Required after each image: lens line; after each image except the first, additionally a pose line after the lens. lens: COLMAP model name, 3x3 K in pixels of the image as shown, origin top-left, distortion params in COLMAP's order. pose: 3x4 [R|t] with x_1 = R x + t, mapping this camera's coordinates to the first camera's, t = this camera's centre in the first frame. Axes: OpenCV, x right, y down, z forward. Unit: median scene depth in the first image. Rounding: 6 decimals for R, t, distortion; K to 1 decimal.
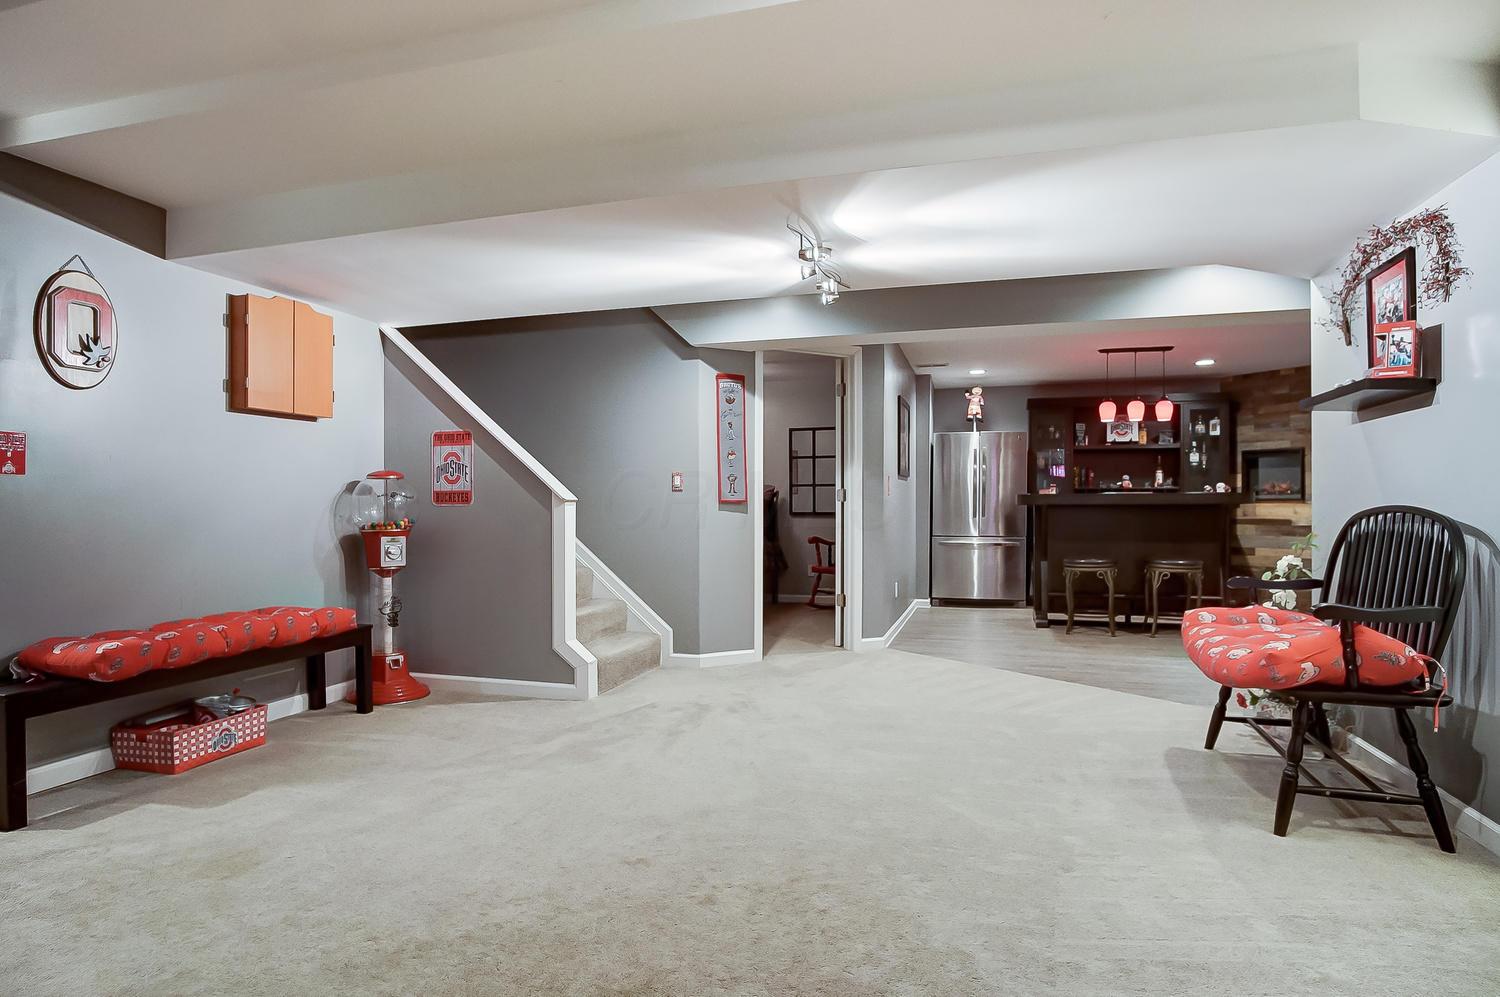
lens RADIAL K [[799.1, 0, 746.7], [0, 799.1, 510.2], [0, 0, 1]] dist [-0.031250, 0.000181]
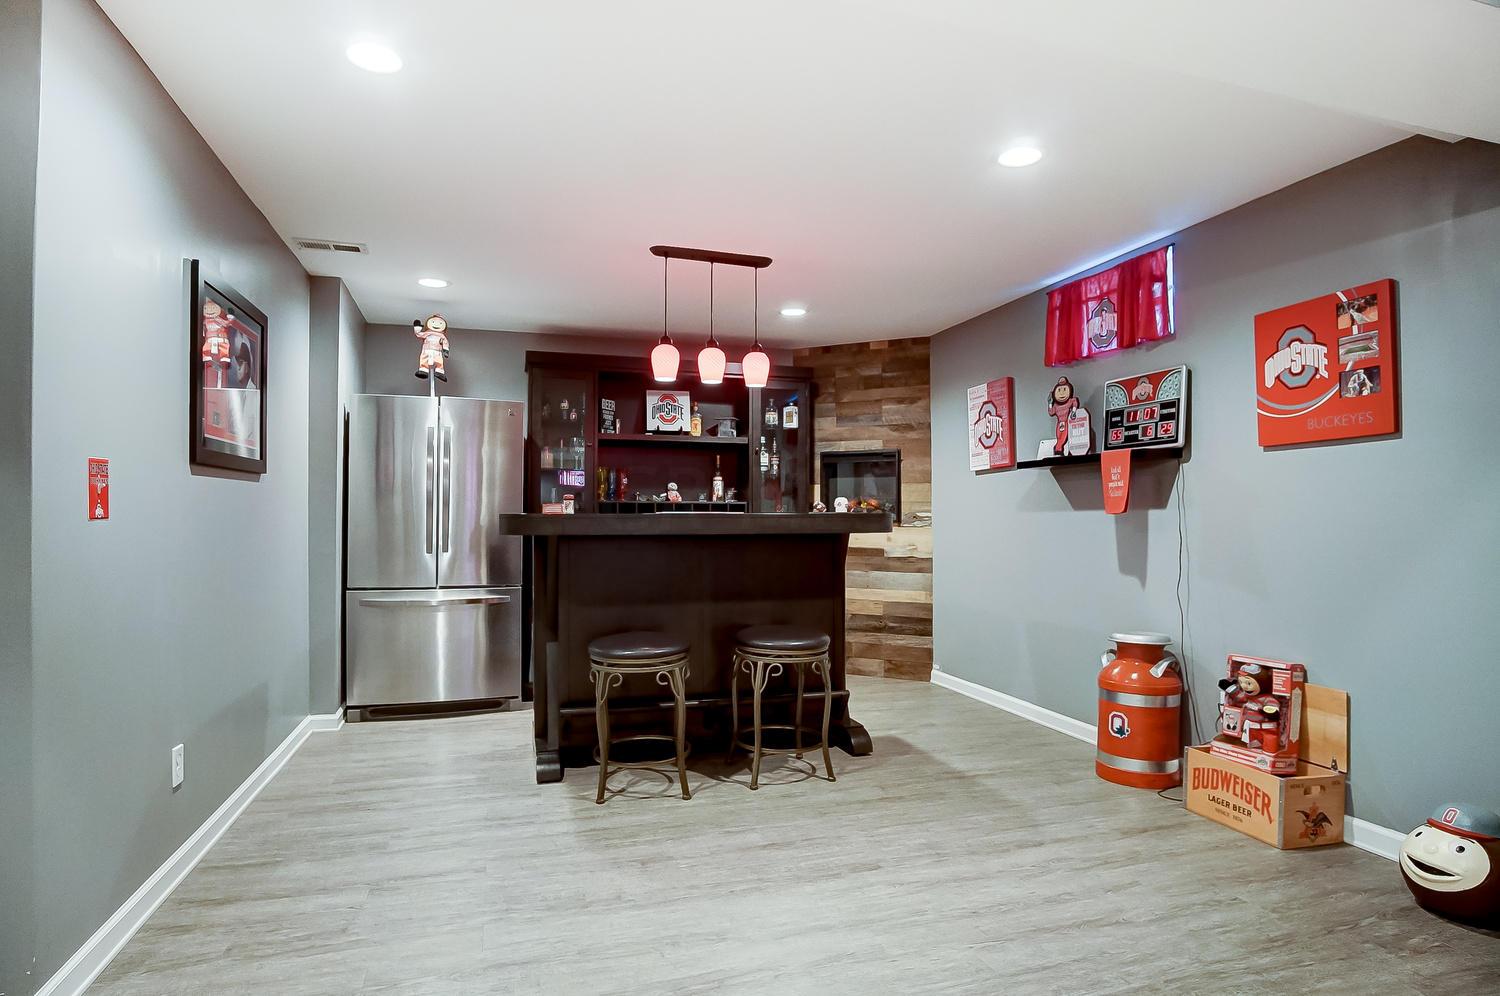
lens RADIAL K [[799.1, 0, 746.7], [0, 799.1, 509.7], [0, 0, 1]] dist [-0.031250, 0.000181]
pose [[0.826546, 0.006048, 0.562836, 0.161078], [0.000652, 0.999931, -0.011701, -0.014478], [-0.562869, 0.010039, 0.826485, 0.432842]]
